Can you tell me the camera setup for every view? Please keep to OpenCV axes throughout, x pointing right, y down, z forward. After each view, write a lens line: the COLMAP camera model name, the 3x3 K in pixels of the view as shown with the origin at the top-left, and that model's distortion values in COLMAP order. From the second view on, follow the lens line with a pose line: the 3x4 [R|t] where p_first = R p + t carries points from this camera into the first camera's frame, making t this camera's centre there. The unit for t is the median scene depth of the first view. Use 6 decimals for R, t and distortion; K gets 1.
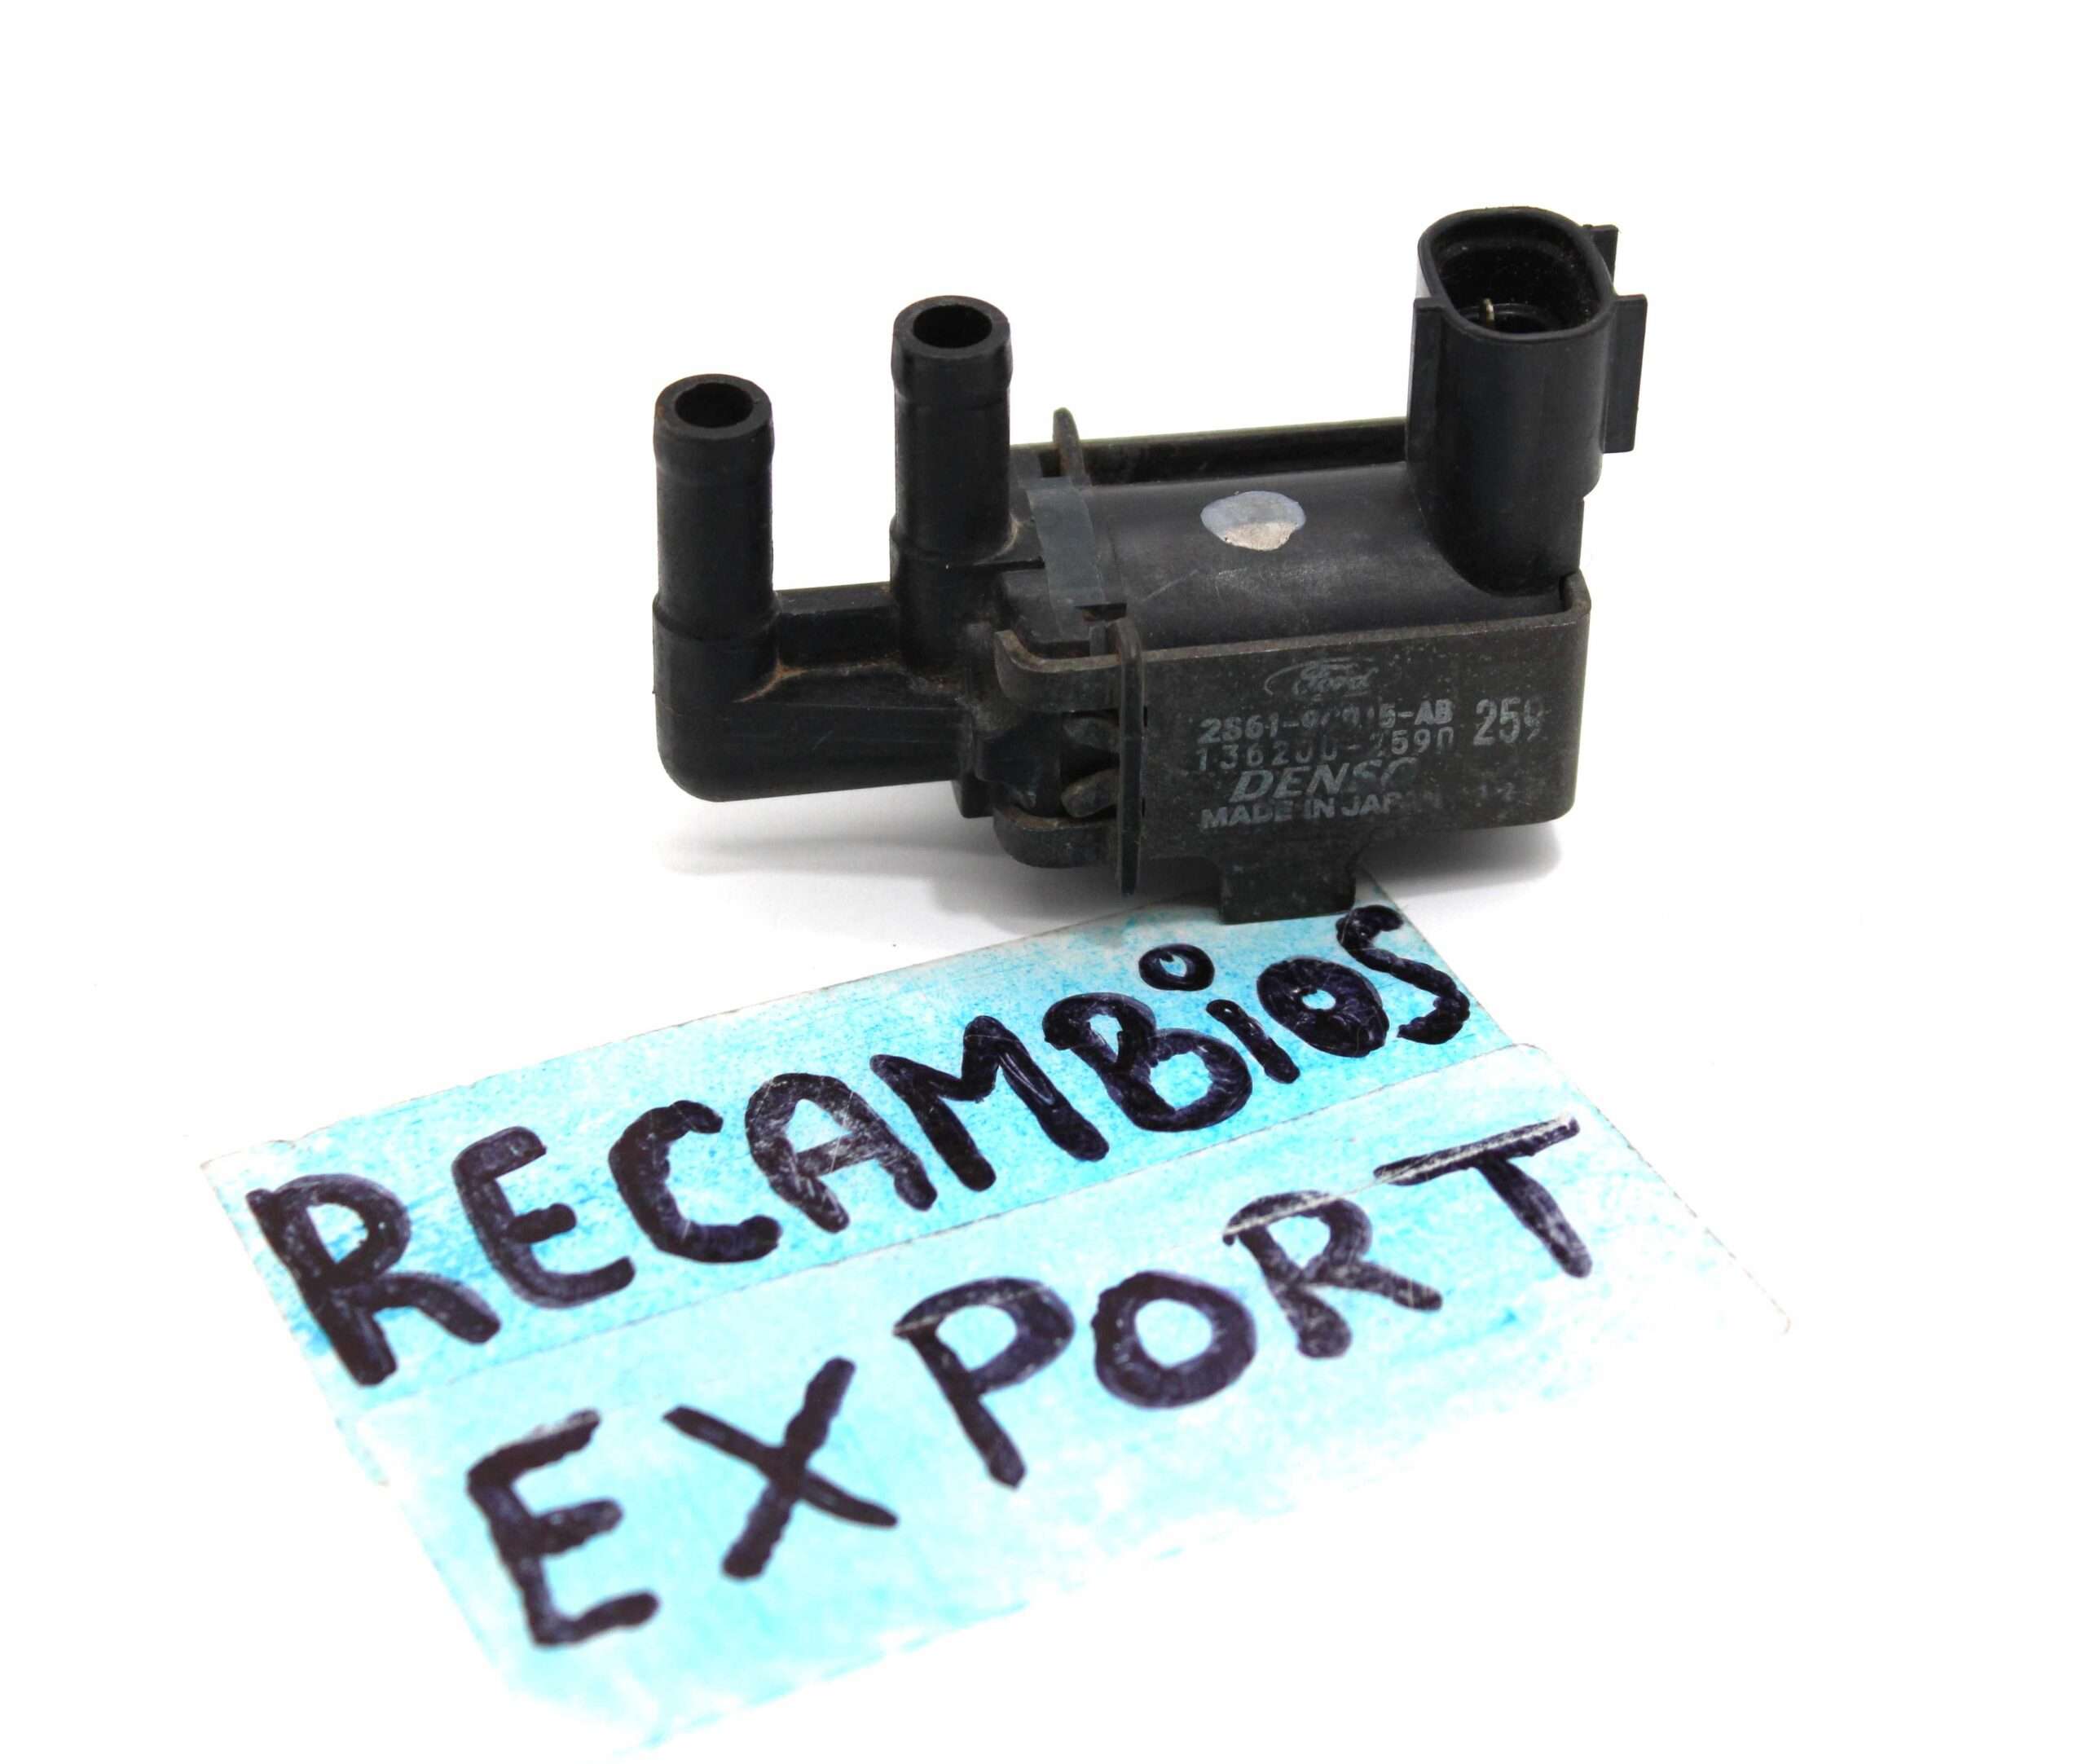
lens RADIAL K [[5500.6, 0, 1041.2], [0, 5500.6, 880.3], [0, 0, 1]] dist [-0.546298, 0.000000]
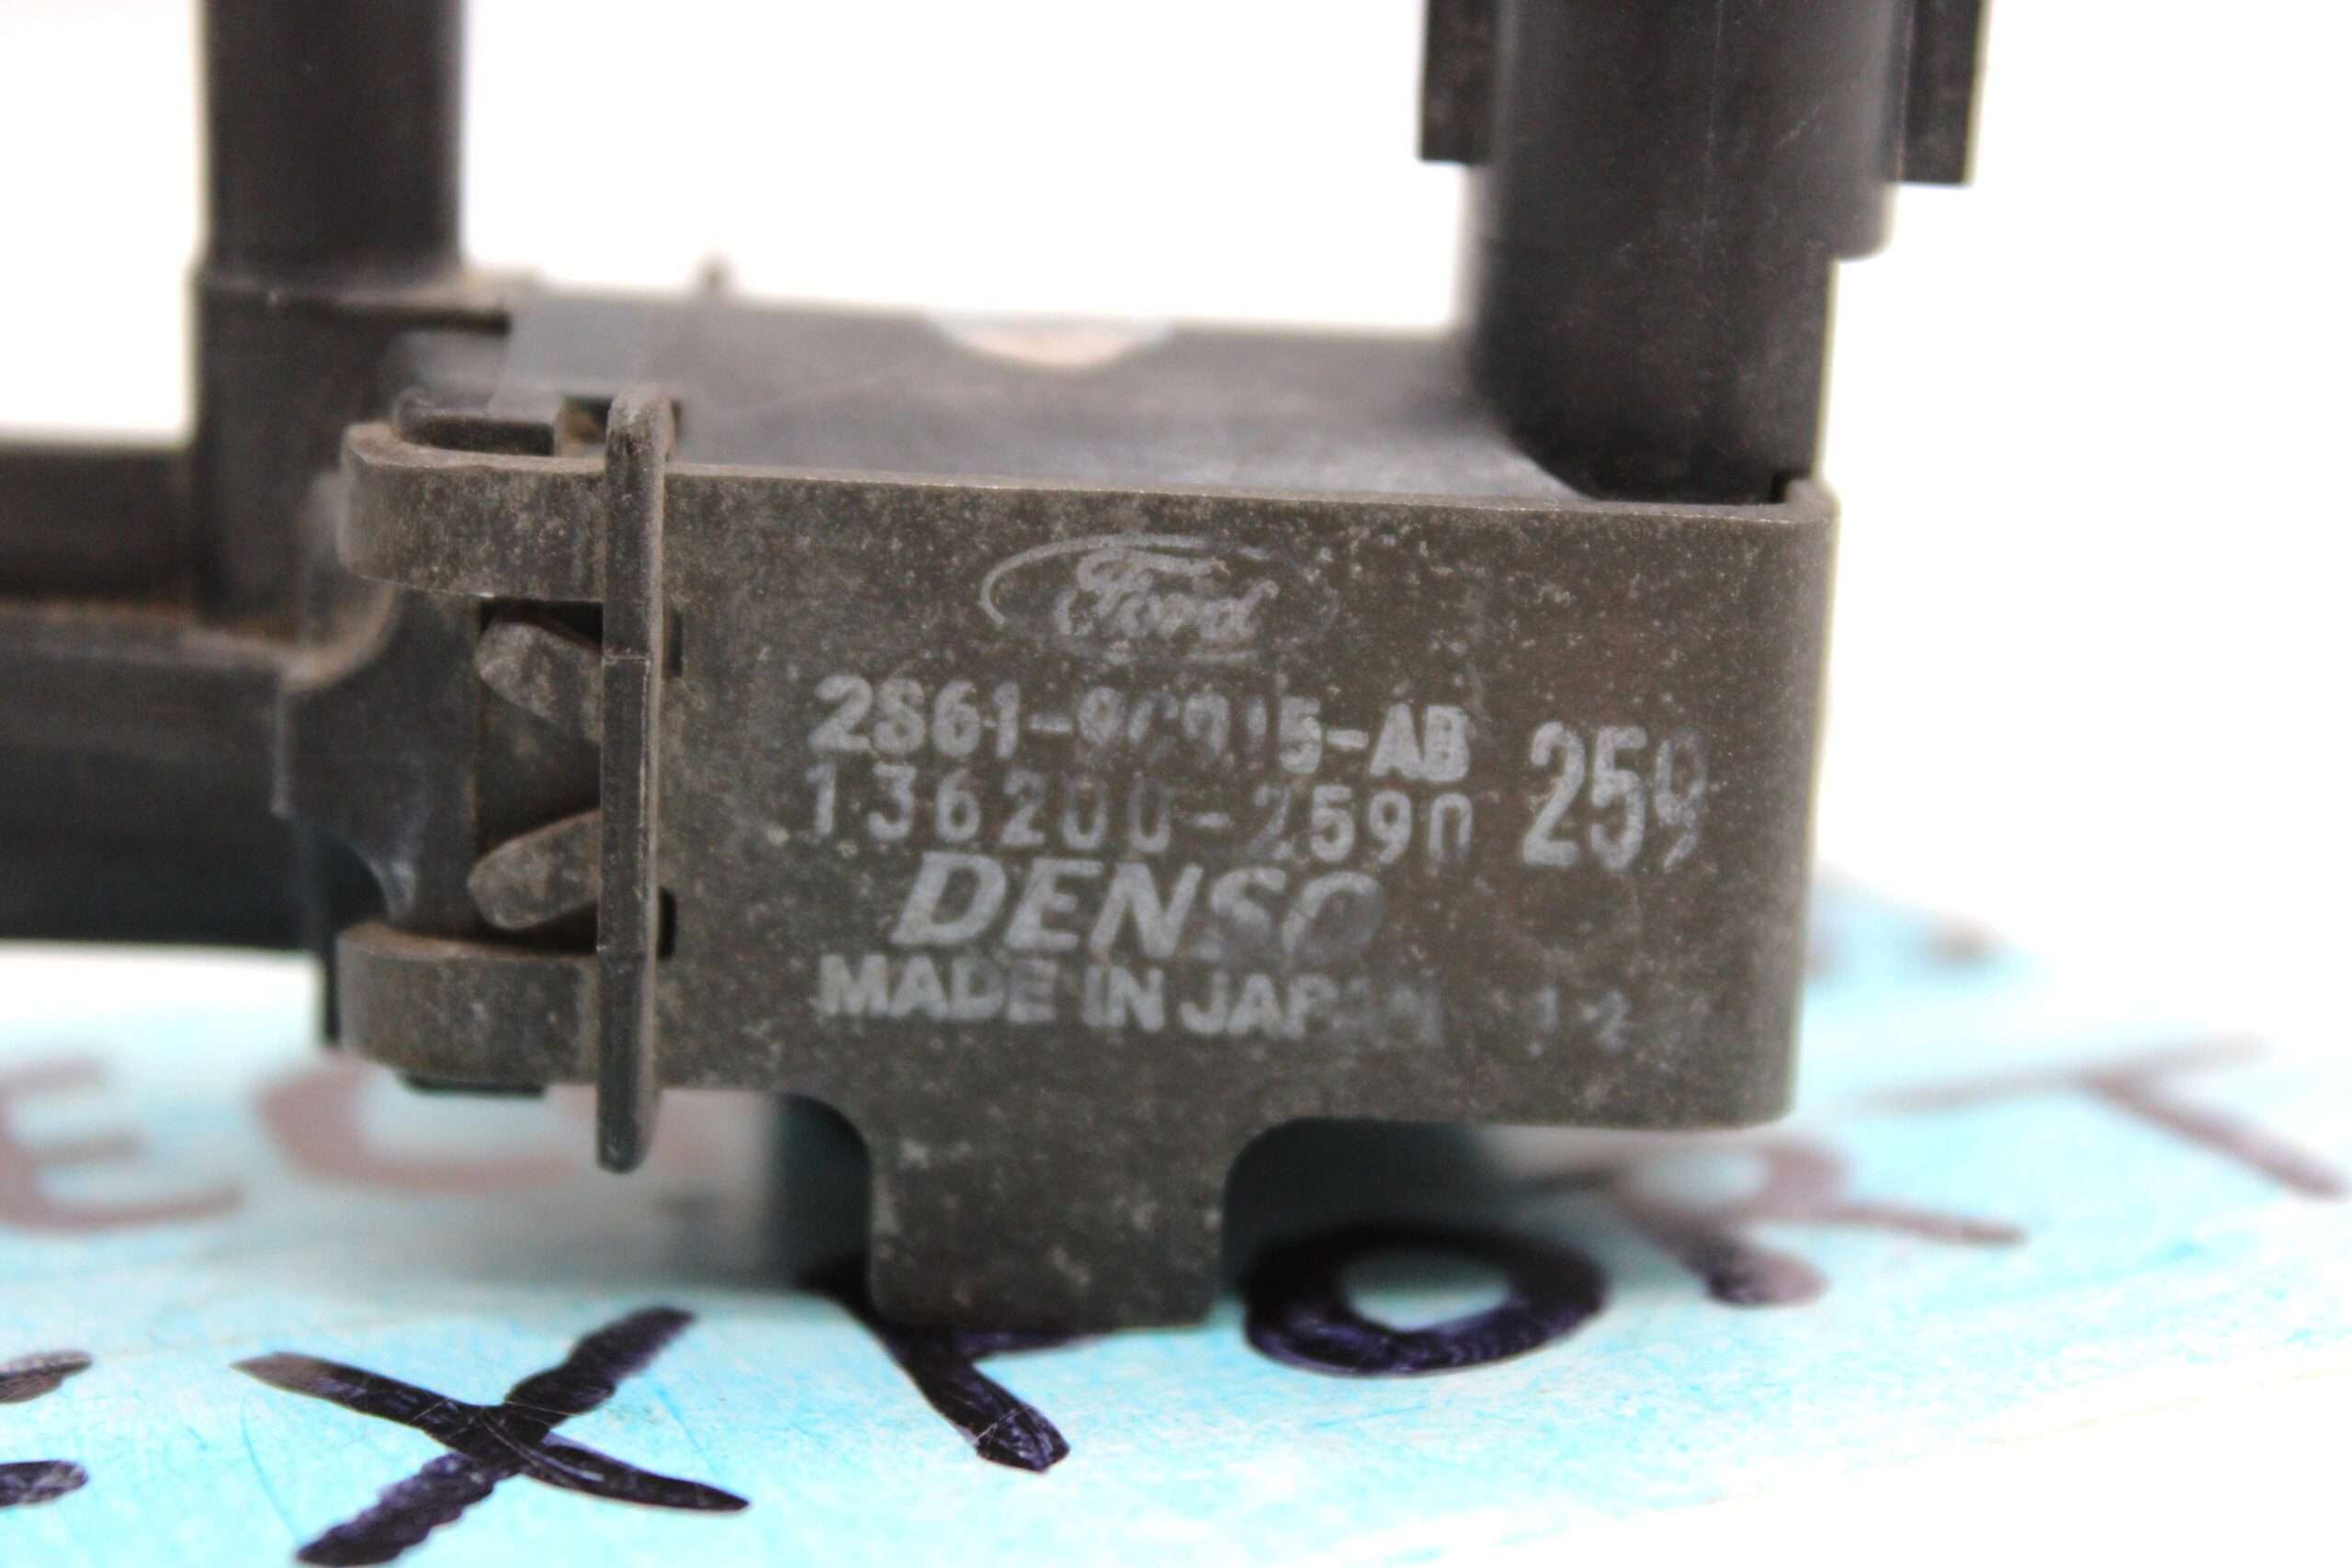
lens RADIAL K [[5693.2, 0, 1170.3], [0, 5693.2, 785.6], [0, 0, 1]] dist [-0.120392, 0.000000]
pose [[0.990890, 0.072655, -0.113393, 0.100334], [-0.111831, 0.913048, -0.392220, 0.135064], [0.075036, 0.401328, 0.912856, 0.623397]]
